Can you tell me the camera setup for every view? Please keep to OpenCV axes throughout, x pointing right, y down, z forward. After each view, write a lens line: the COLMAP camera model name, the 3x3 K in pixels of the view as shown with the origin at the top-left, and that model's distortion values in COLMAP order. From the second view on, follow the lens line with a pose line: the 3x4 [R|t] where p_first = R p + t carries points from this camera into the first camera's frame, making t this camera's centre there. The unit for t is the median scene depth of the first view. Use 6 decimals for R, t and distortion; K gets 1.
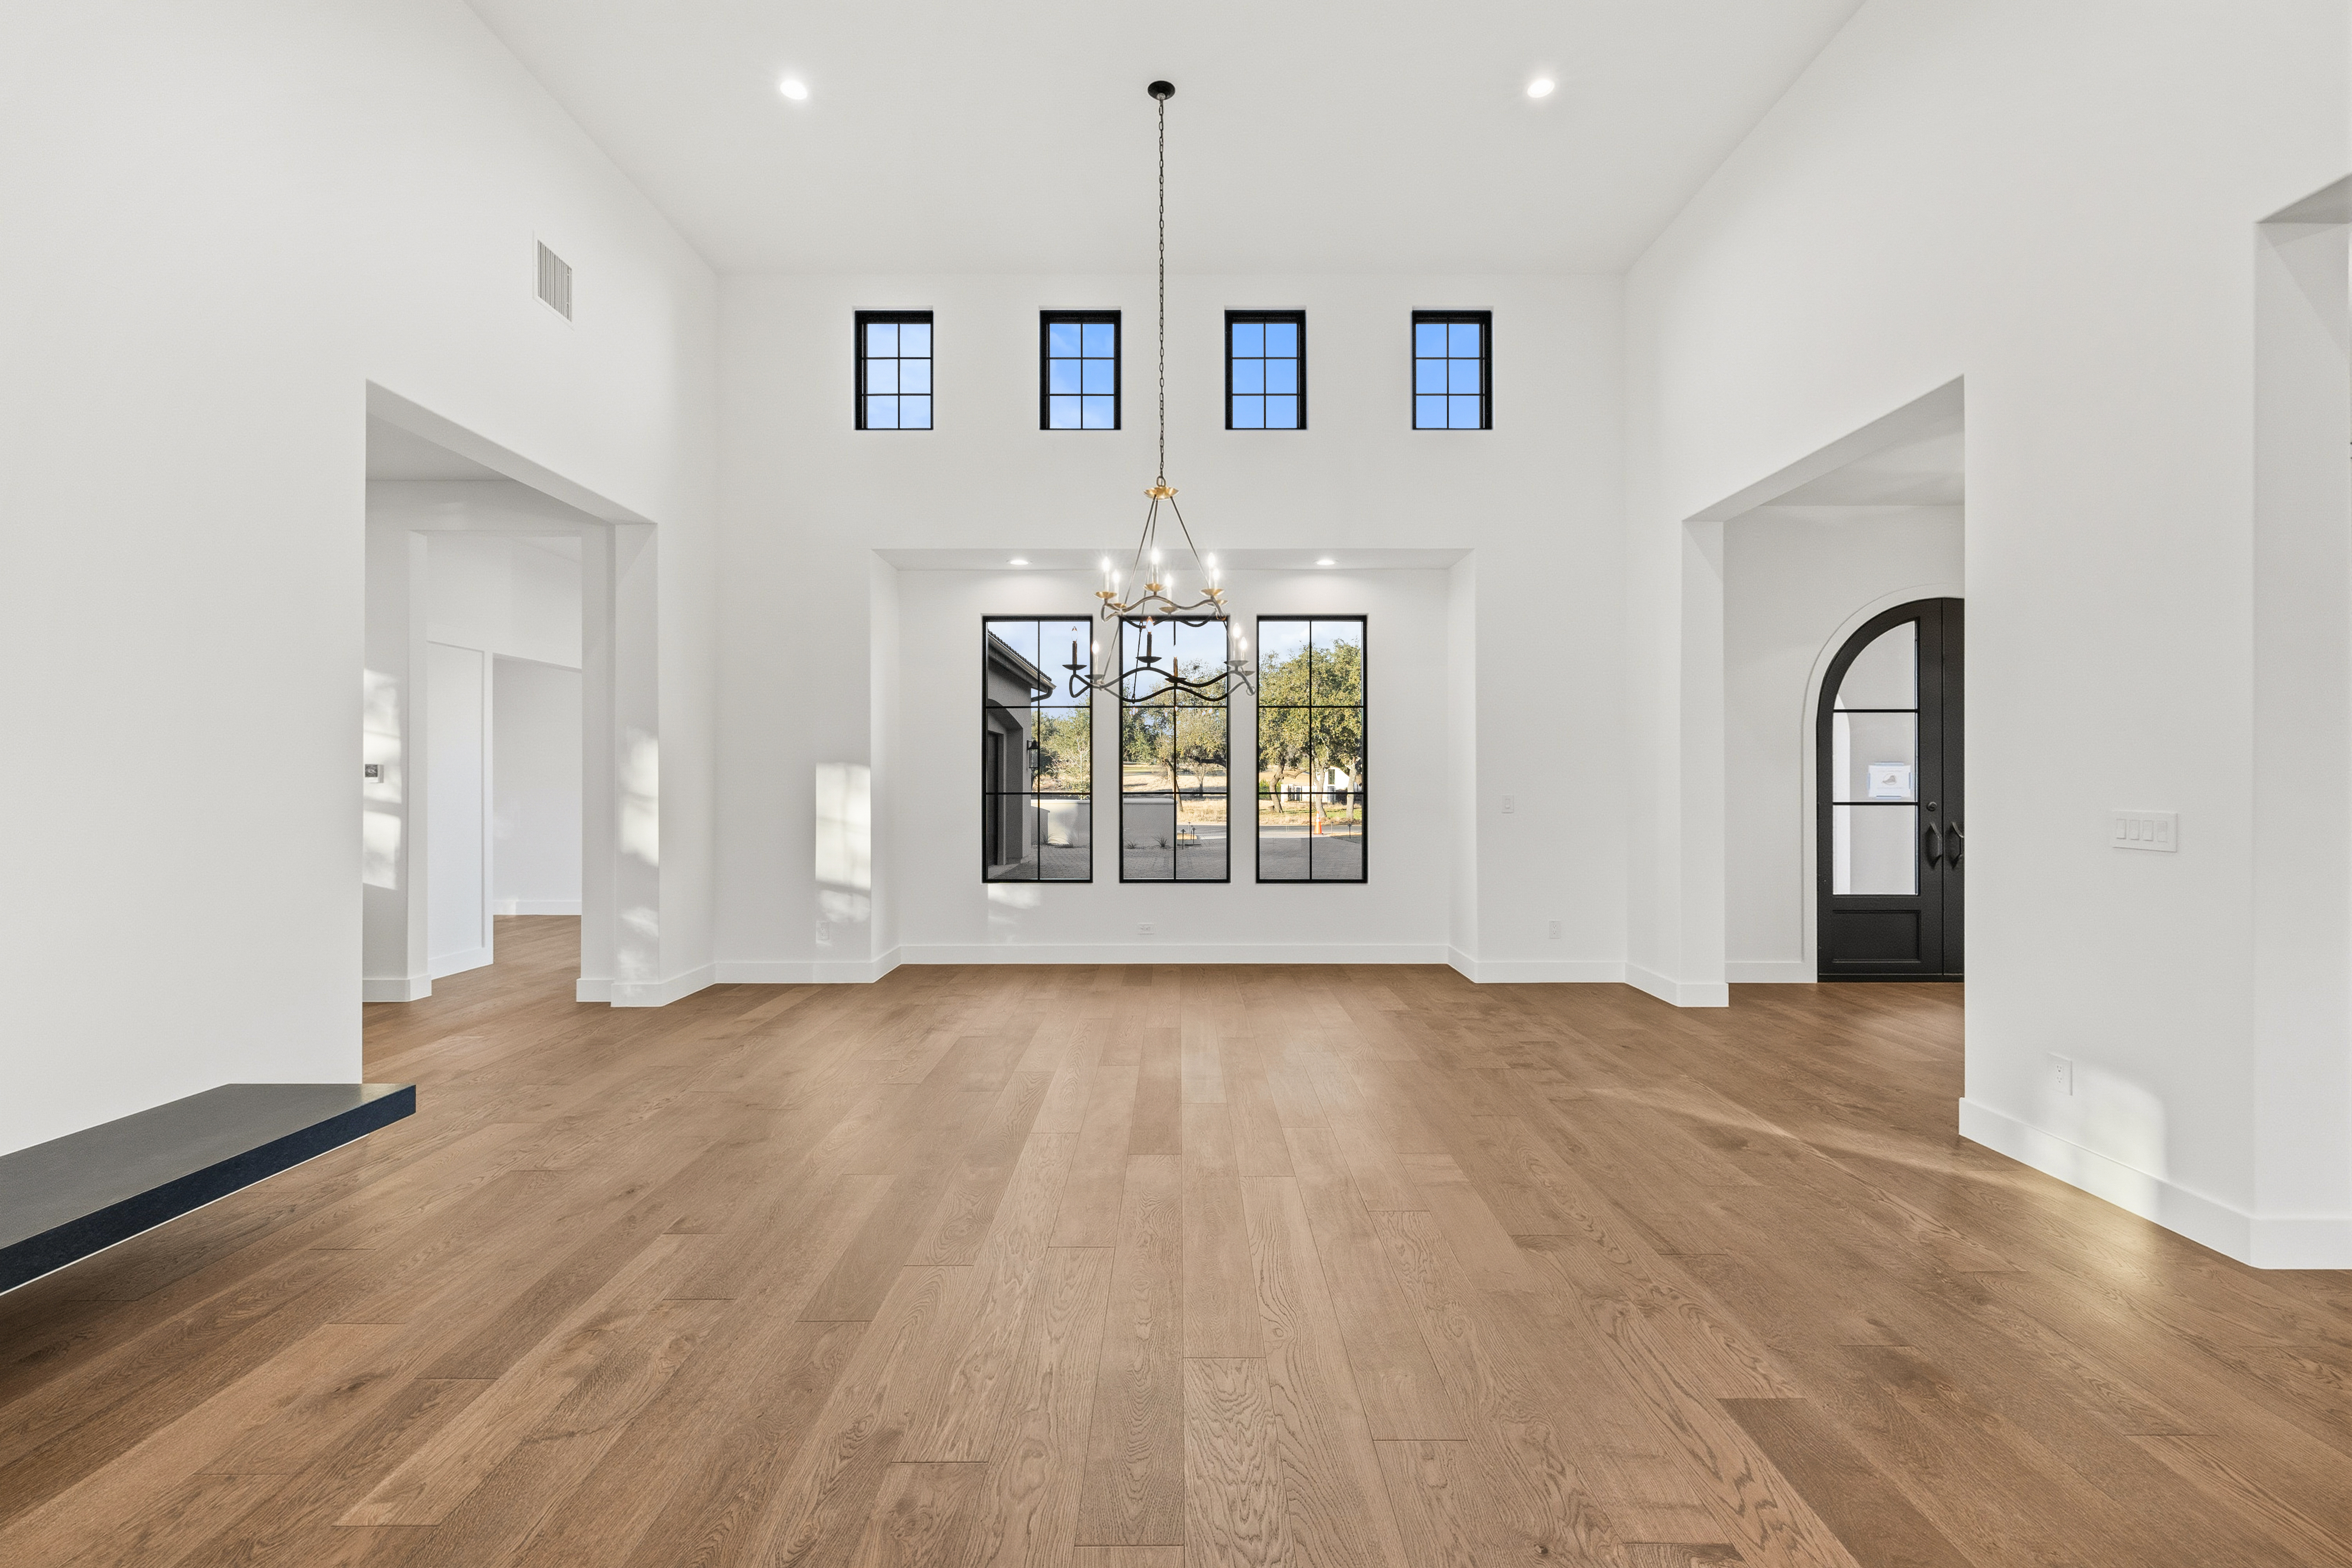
lens RADIAL K [[1006.1, 0, 1177.2], [0, 1006.1, 776.8], [0, 0, 1]] dist [-0.000637, 0.000044]
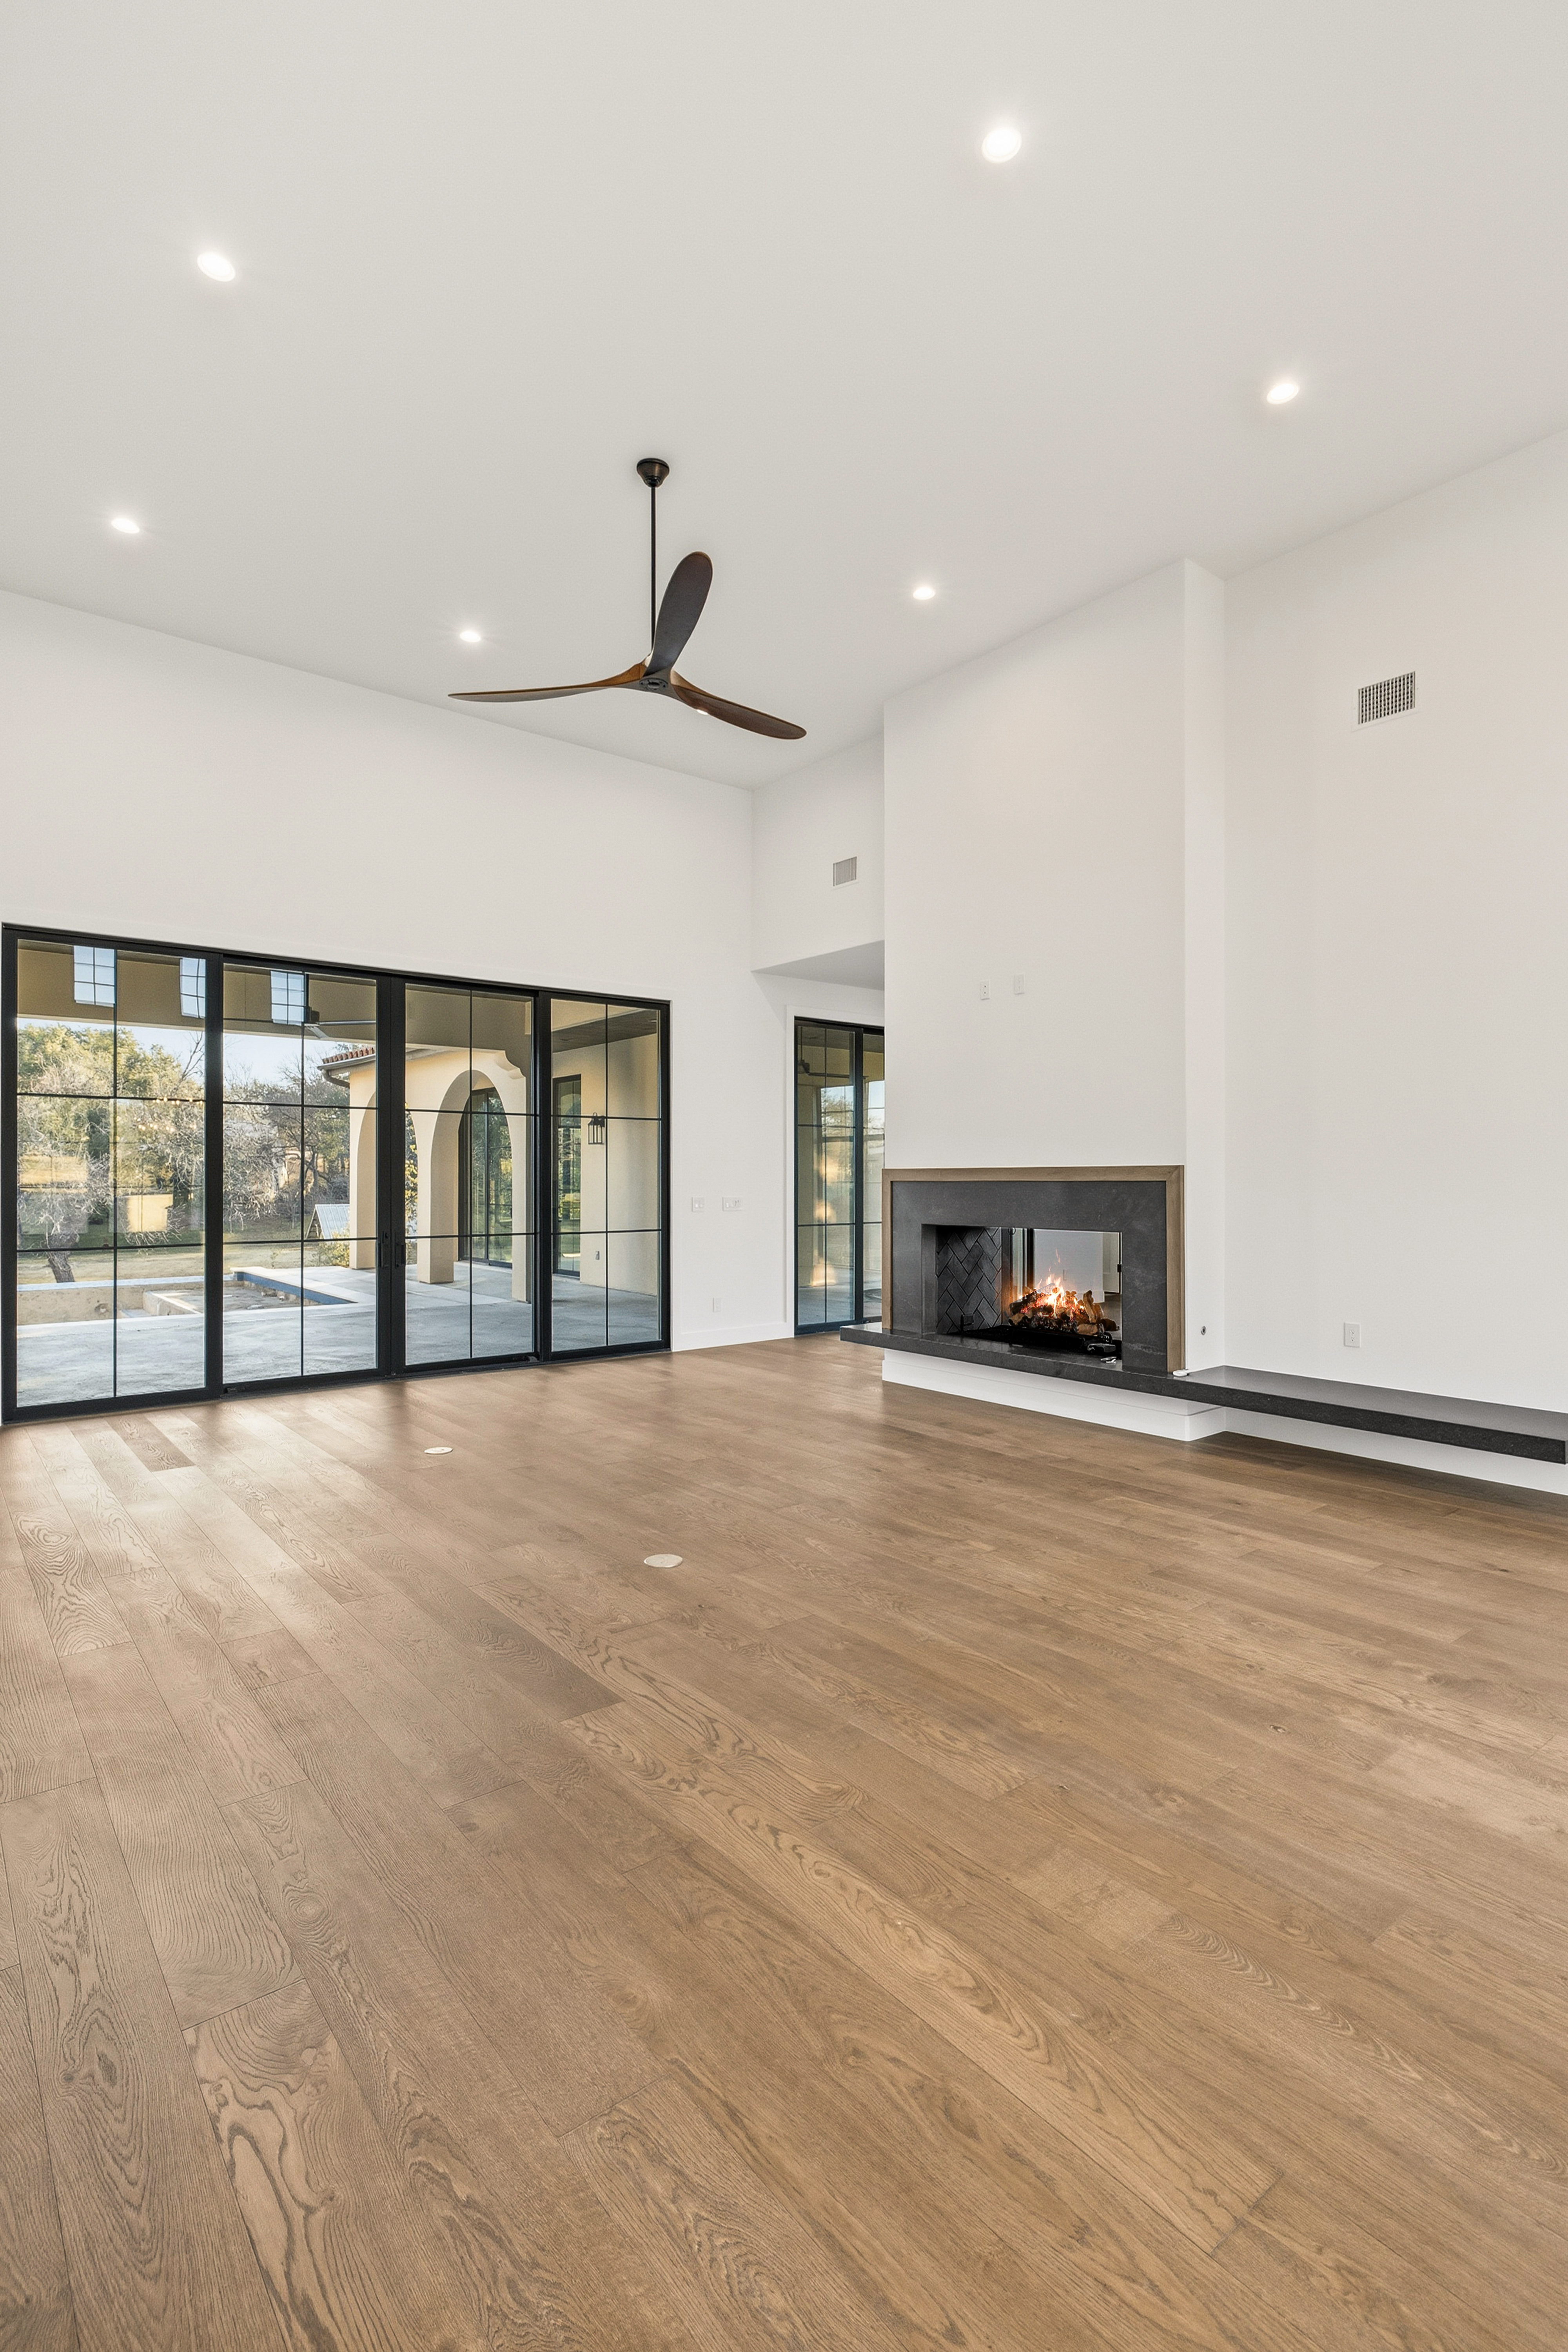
lens RADIAL K [[1101.6, 0, 784.0], [0, 1101.6, 1176.0], [0, 0, 1]] dist [-0.012589, 0.000127]
pose [[-0.786163, -0.001593, -0.618017, 1.183676], [0.001133, 0.999991, -0.004019, -0.019027], [0.618018, -0.003860, -0.786155, 2.123855]]
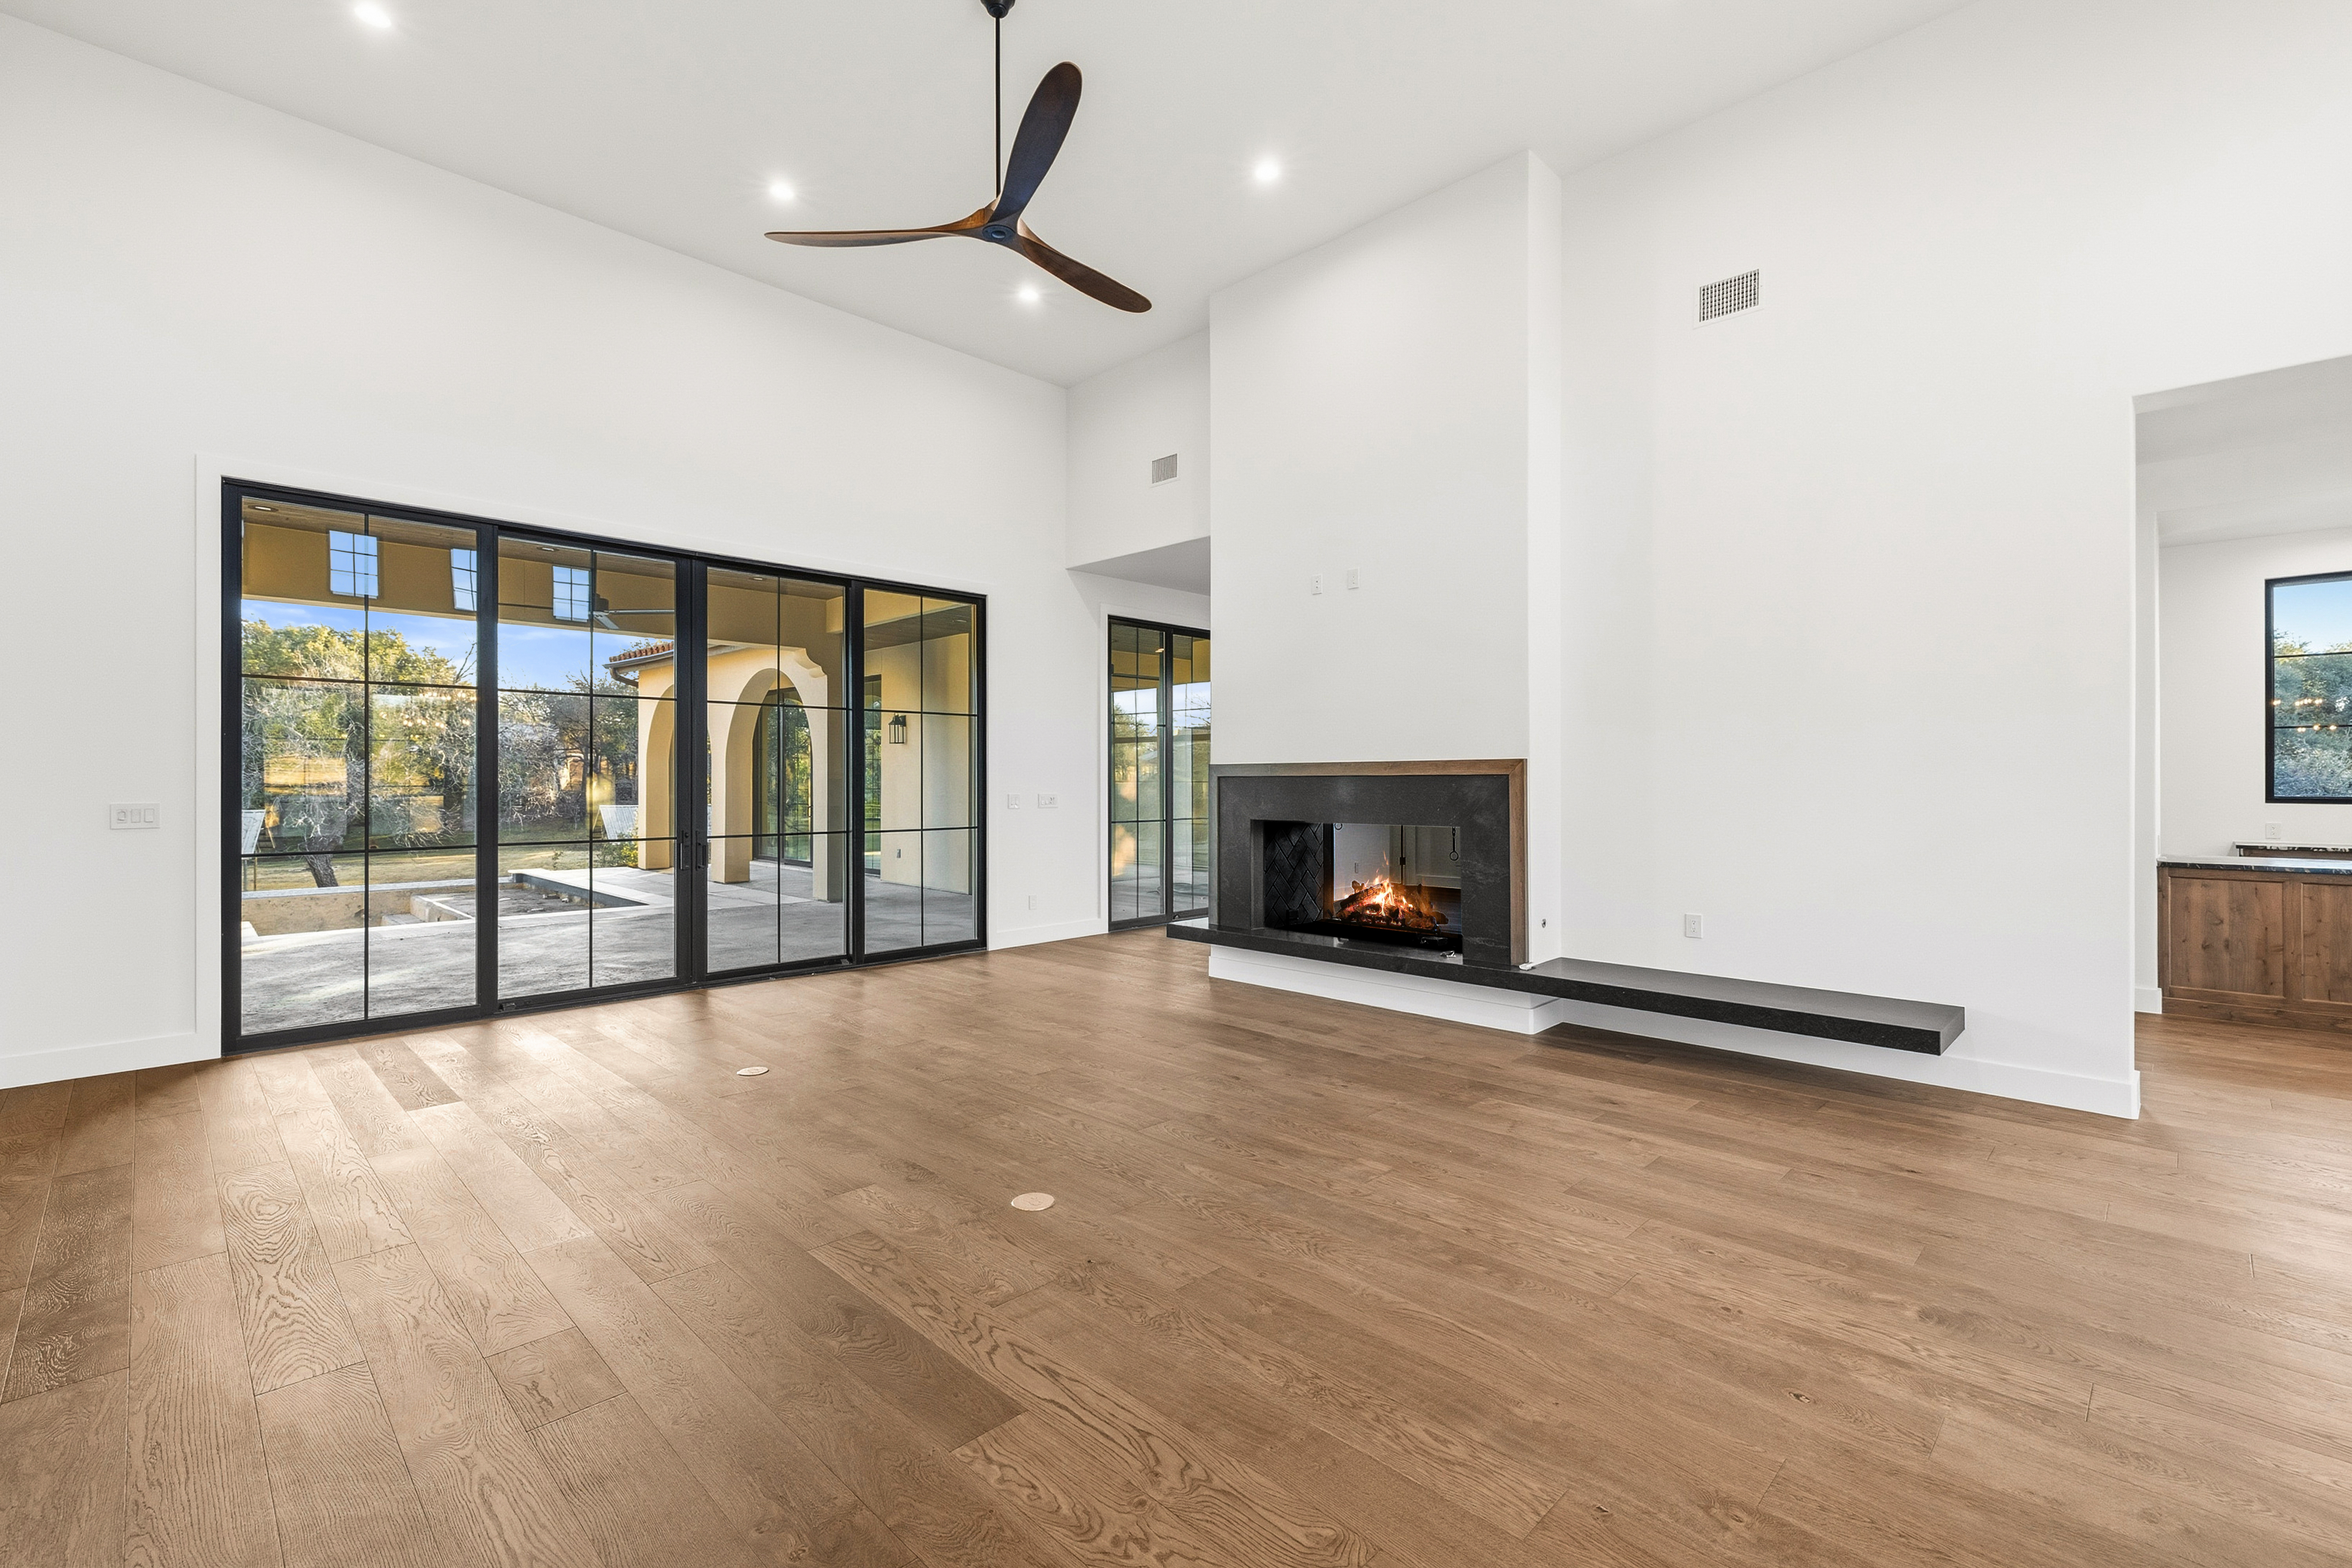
lens RADIAL K [[1006.1, 0, 1177.2], [0, 1006.1, 776.8], [0, 0, 1]] dist [-0.000637, 0.000044]
pose [[-0.707310, -0.001809, -0.706902, 1.104289], [0.002410, 0.999985, -0.004971, -0.001120], [0.706900, -0.005220, -0.707294, 1.760380]]
